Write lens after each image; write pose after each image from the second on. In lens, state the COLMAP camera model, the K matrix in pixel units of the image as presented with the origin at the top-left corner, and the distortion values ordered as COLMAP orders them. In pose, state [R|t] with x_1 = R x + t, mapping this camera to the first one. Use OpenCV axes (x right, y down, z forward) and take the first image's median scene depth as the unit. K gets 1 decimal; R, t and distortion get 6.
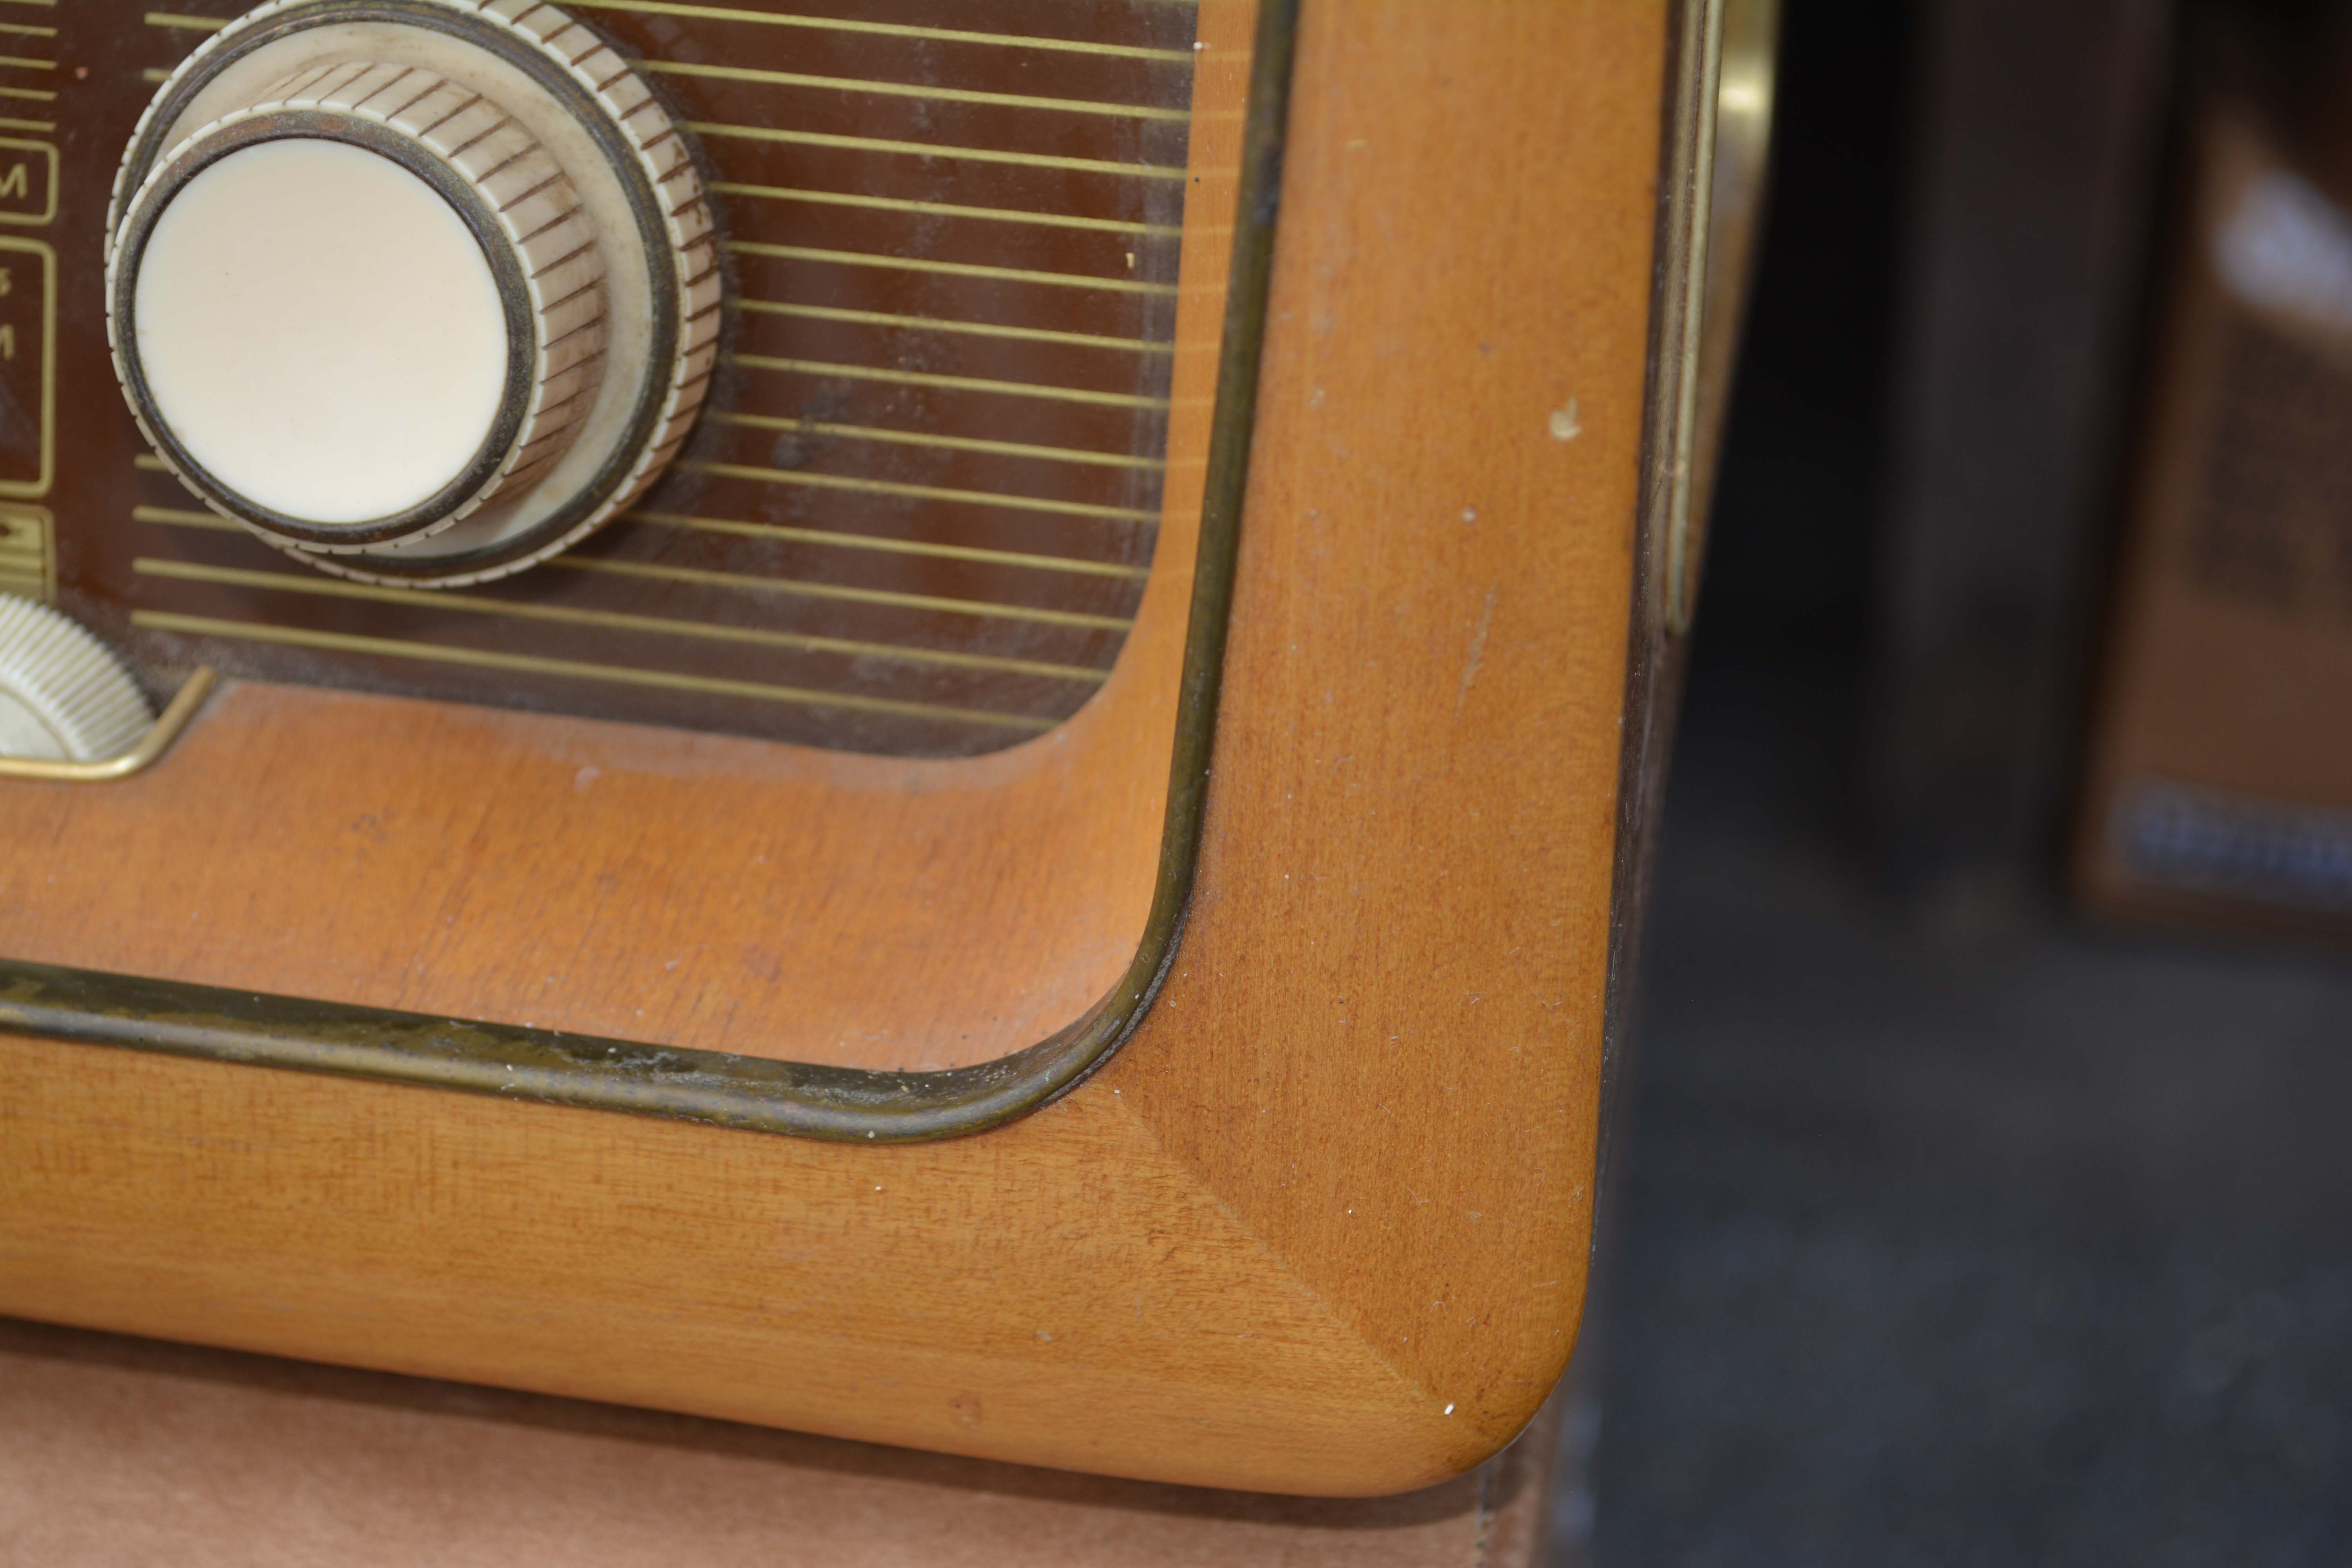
lens RADIAL K [[4334.1, 0, 1114.6], [0, 4334.1, 786.2], [0, 0, 1]] dist [0.020494, 0.000000]
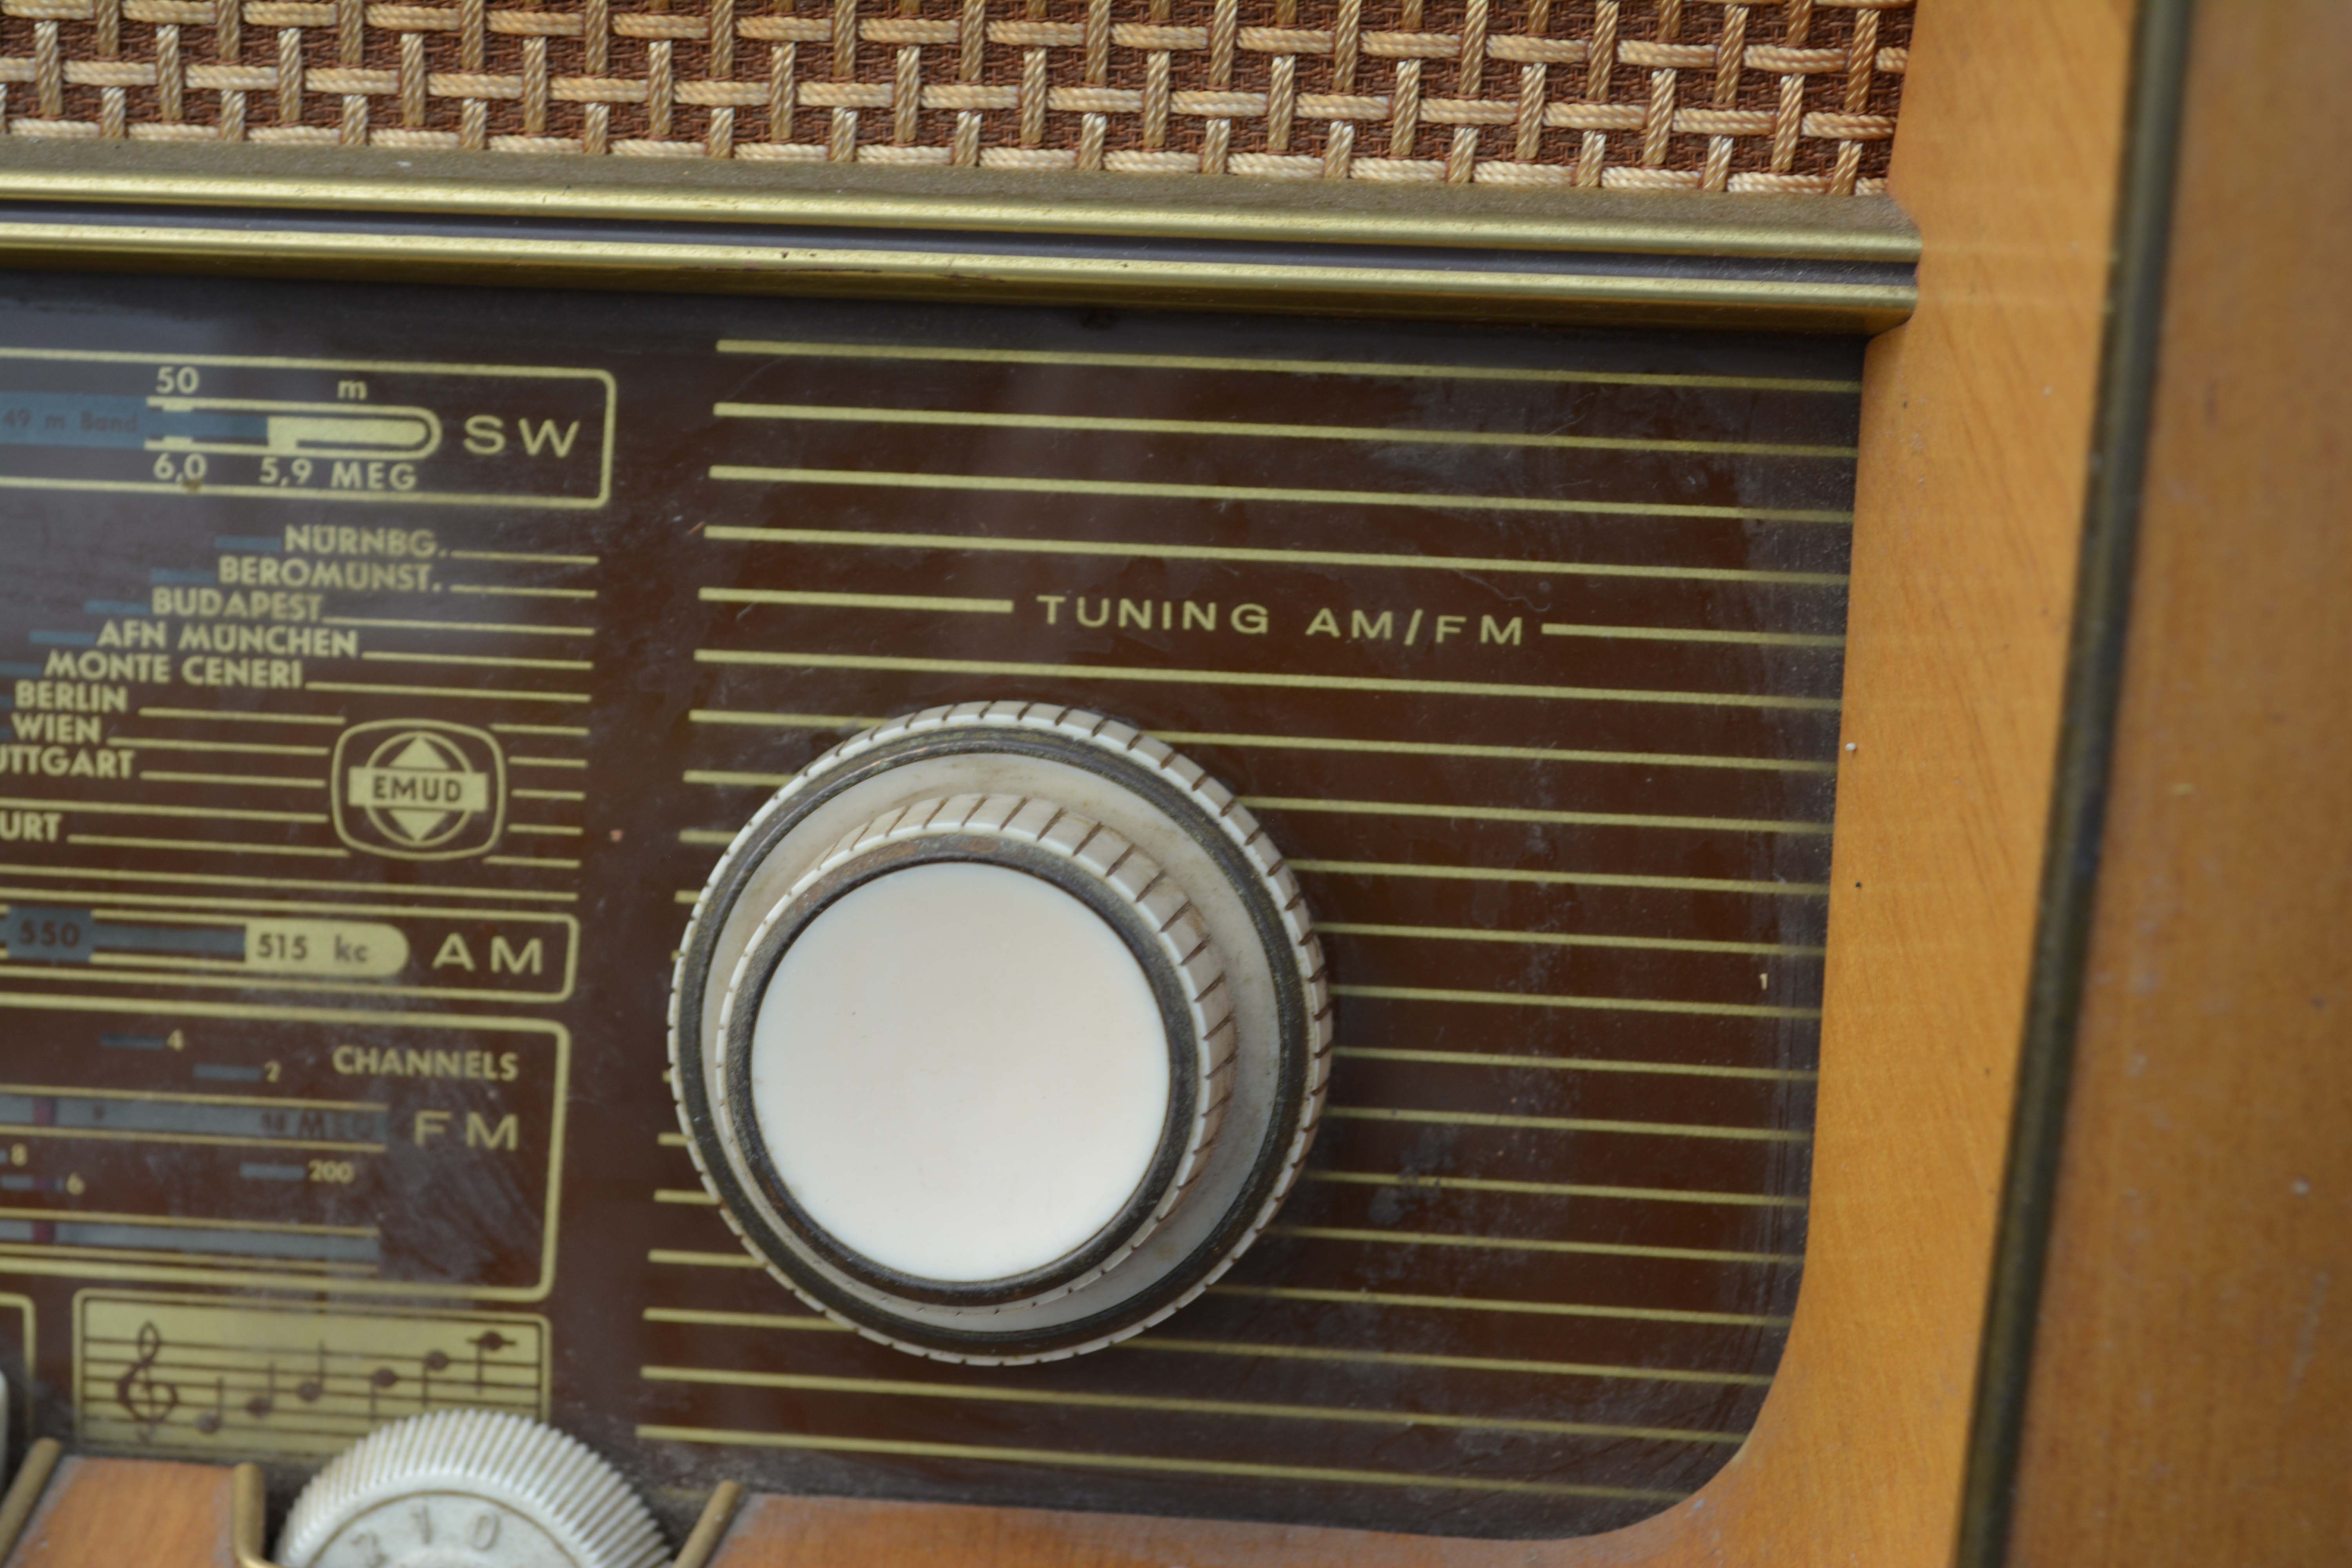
lens RADIAL K [[4334.1, 0, 1155.5], [0, 4334.1, 784.6], [0, 0, 1]] dist [0.020494, 0.000000]
pose [[0.996050, -0.030399, 0.083432, -0.206844], [0.049136, 0.971305, -0.232708, 0.050608], [-0.073964, 0.235889, 0.968961, 0.083365]]
